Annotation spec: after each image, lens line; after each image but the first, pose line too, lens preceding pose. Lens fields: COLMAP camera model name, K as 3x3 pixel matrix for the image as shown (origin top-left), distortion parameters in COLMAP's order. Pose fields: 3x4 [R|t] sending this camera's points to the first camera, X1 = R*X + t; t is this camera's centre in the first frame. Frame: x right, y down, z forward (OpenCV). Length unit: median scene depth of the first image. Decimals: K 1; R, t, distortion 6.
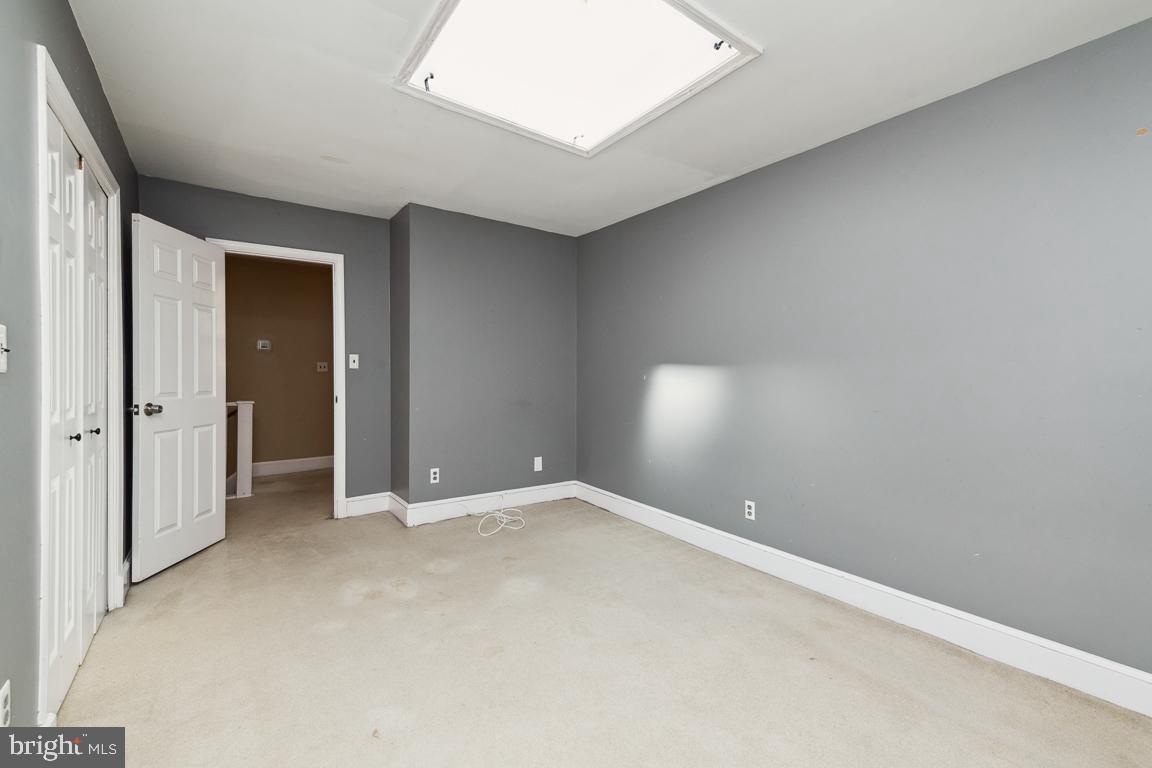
lens RADIAL K [[497.0, 0, 578.1], [0, 497.0, 373.3], [0, 0, 1]] dist [0.025140, -0.008364]
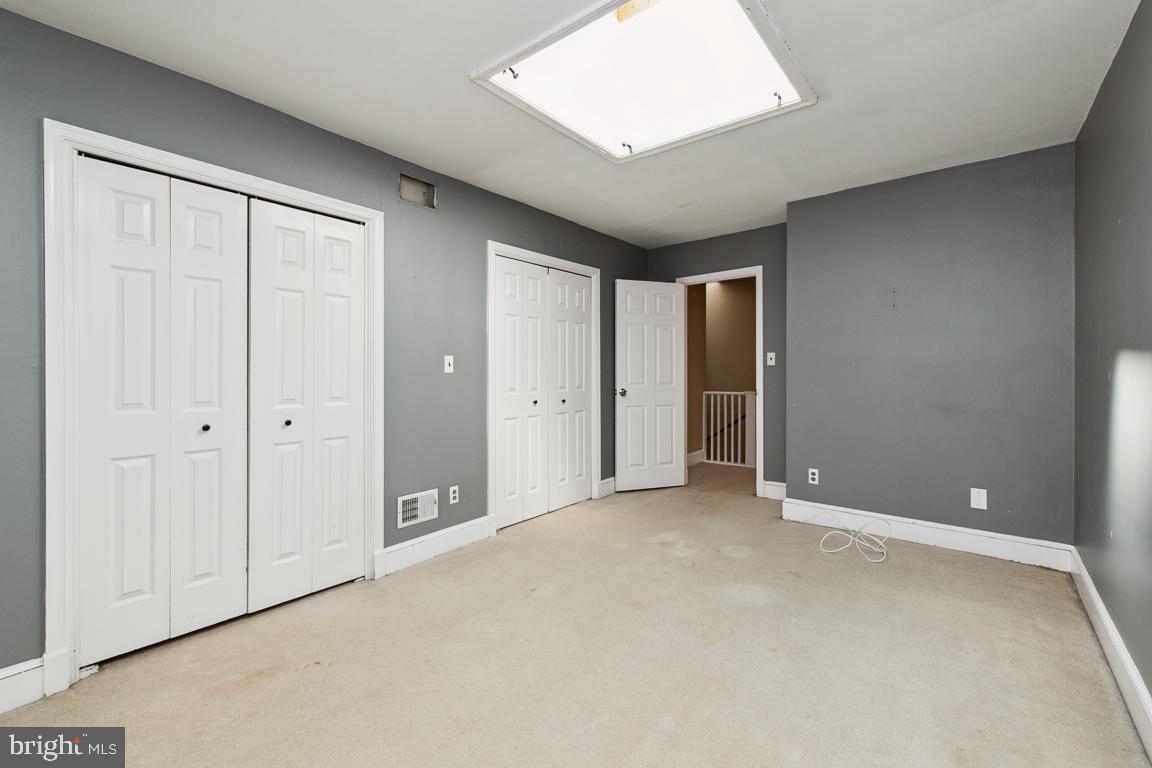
lens RADIAL K [[497.0, 0, 578.1], [0, 497.0, 373.3], [0, 0, 1]] dist [0.025140, -0.008364]
pose [[0.225472, -0.006309, -0.974229, 0.604854], [0.006703, 0.999965, -0.004924, 0.011843], [0.974227, -0.005420, 0.225507, 0.389753]]
